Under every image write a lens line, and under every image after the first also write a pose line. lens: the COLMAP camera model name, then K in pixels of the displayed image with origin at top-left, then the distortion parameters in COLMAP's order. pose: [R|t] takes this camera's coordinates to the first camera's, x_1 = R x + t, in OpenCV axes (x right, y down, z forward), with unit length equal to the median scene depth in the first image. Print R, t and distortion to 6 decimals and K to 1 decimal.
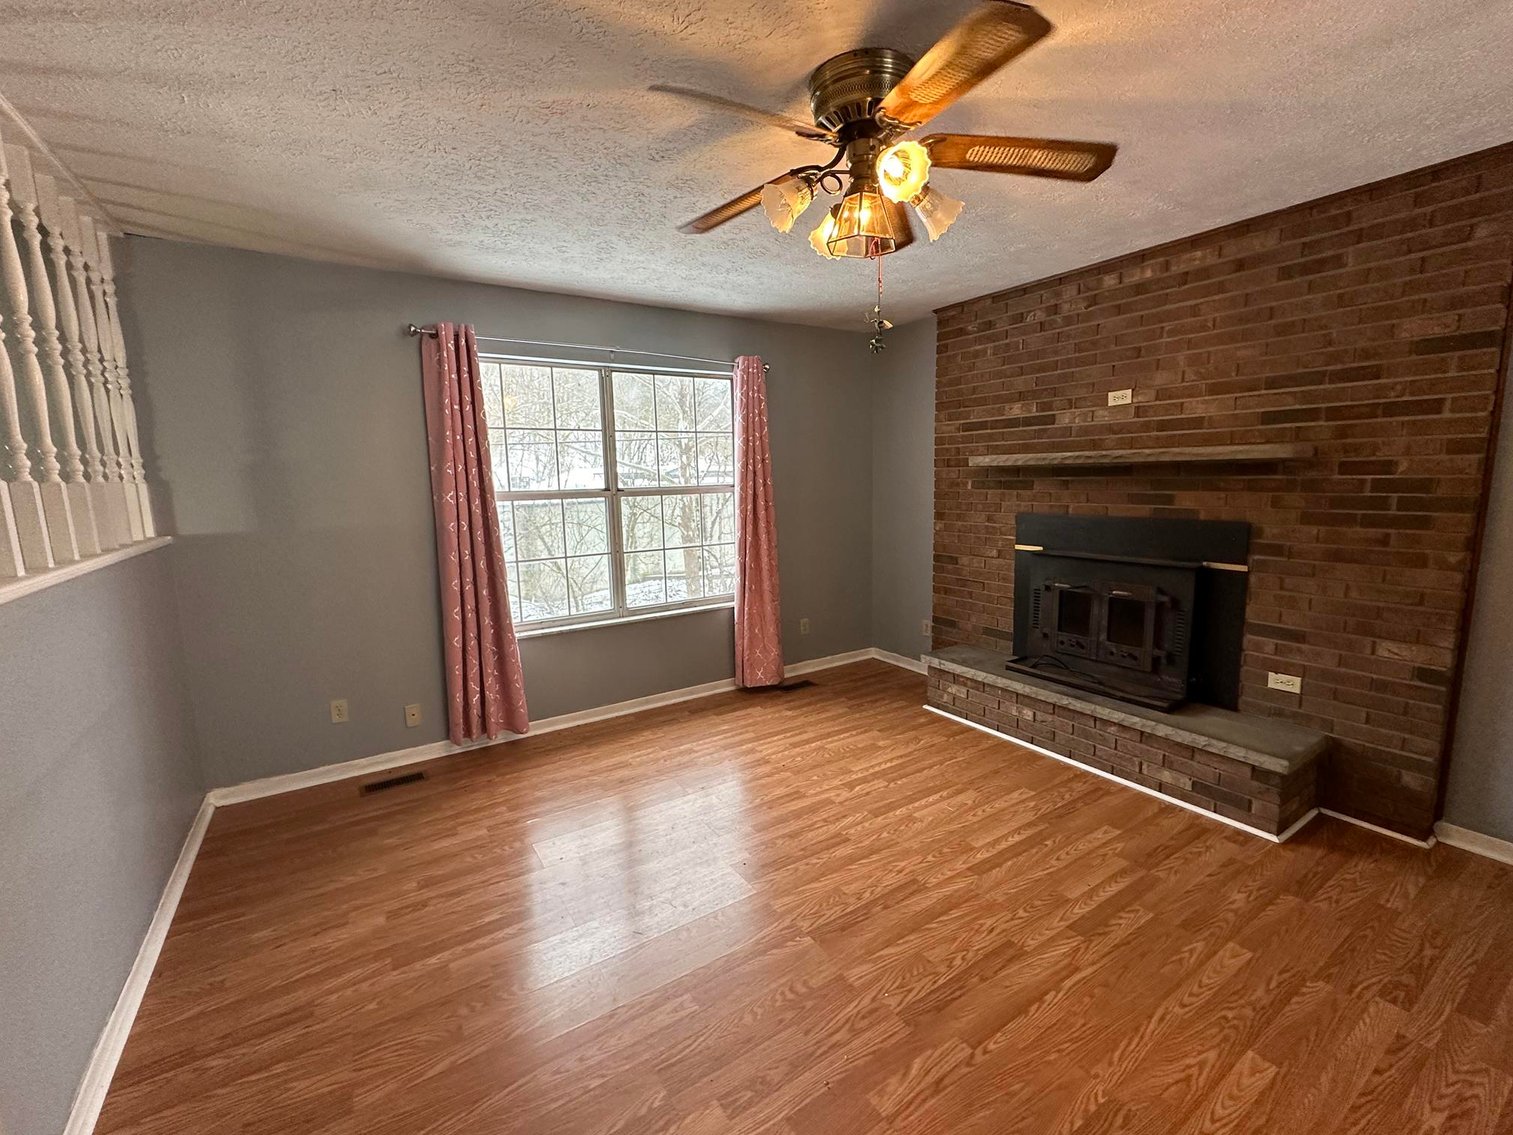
lens RADIAL K [[648.1, 0, 762.0], [0, 648.1, 563.5], [0, 0, 1]] dist [0.003262, 0.000461]
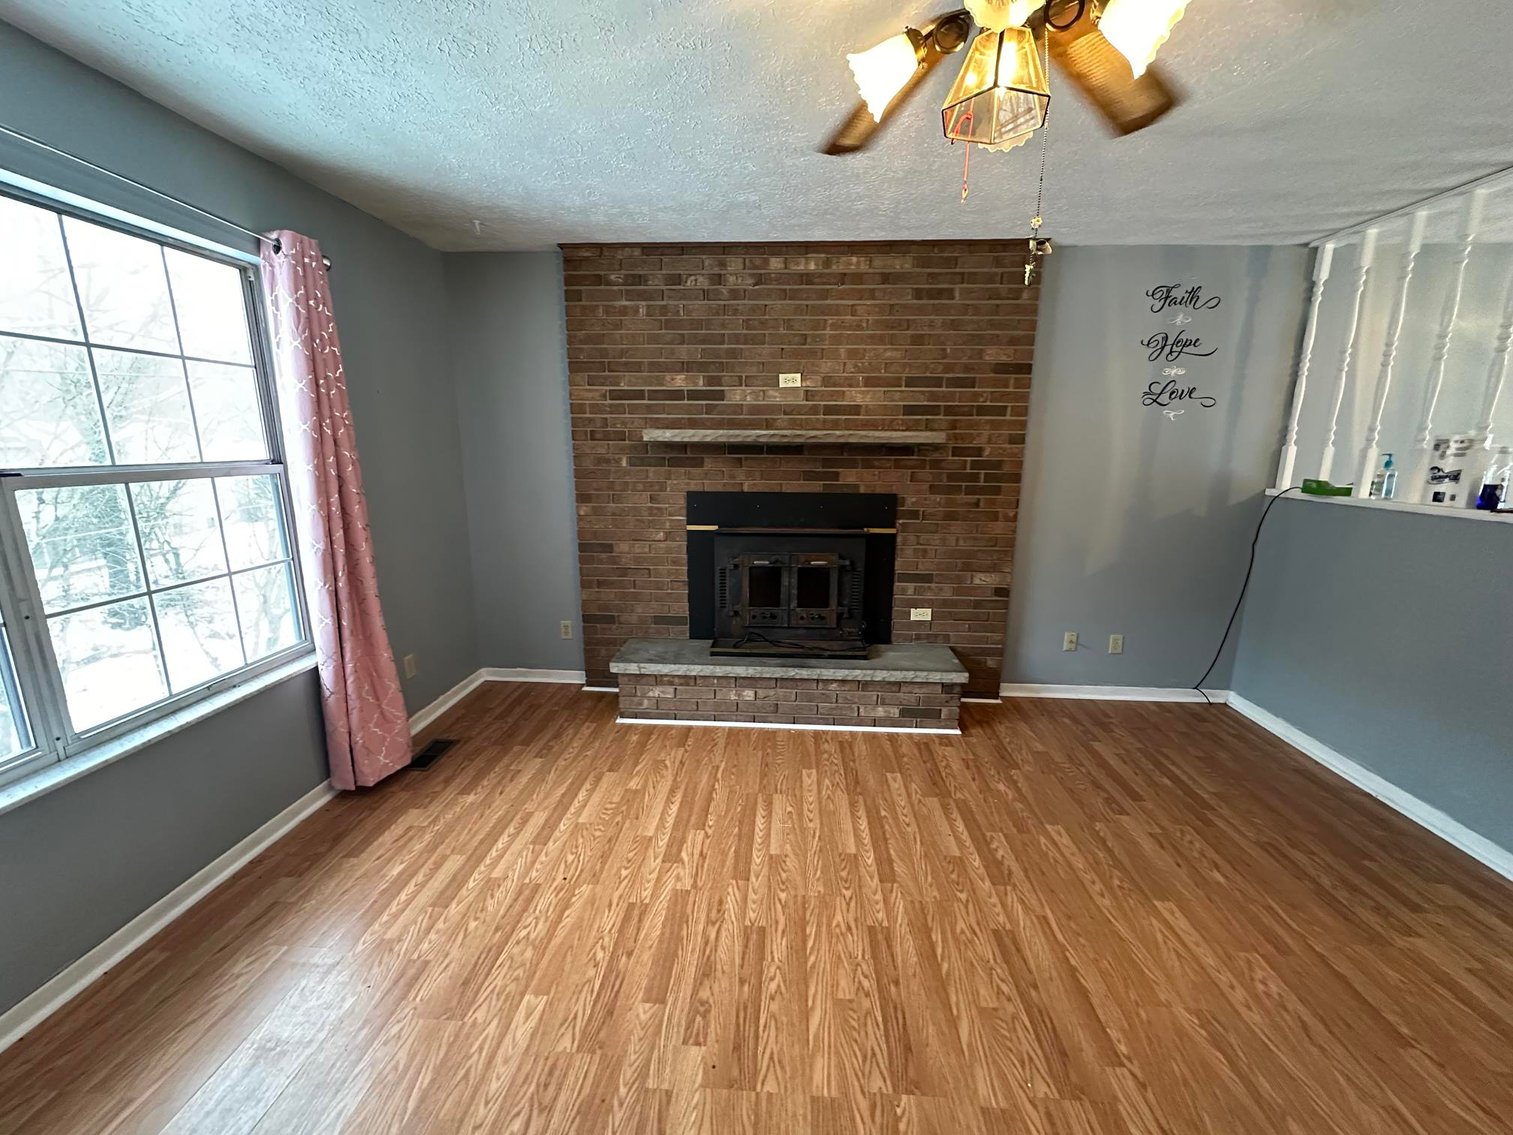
lens RADIAL K [[603.5, 0, 762.8], [0, 603.5, 564.2], [0, 0, 1]] dist [0.001486, 0.001291]
pose [[0.593863, -0.134787, 0.793196, -0.317652], [0.090225, 0.990806, 0.100816, -0.064508], [-0.799492, 0.011695, 0.600563, 0.472258]]
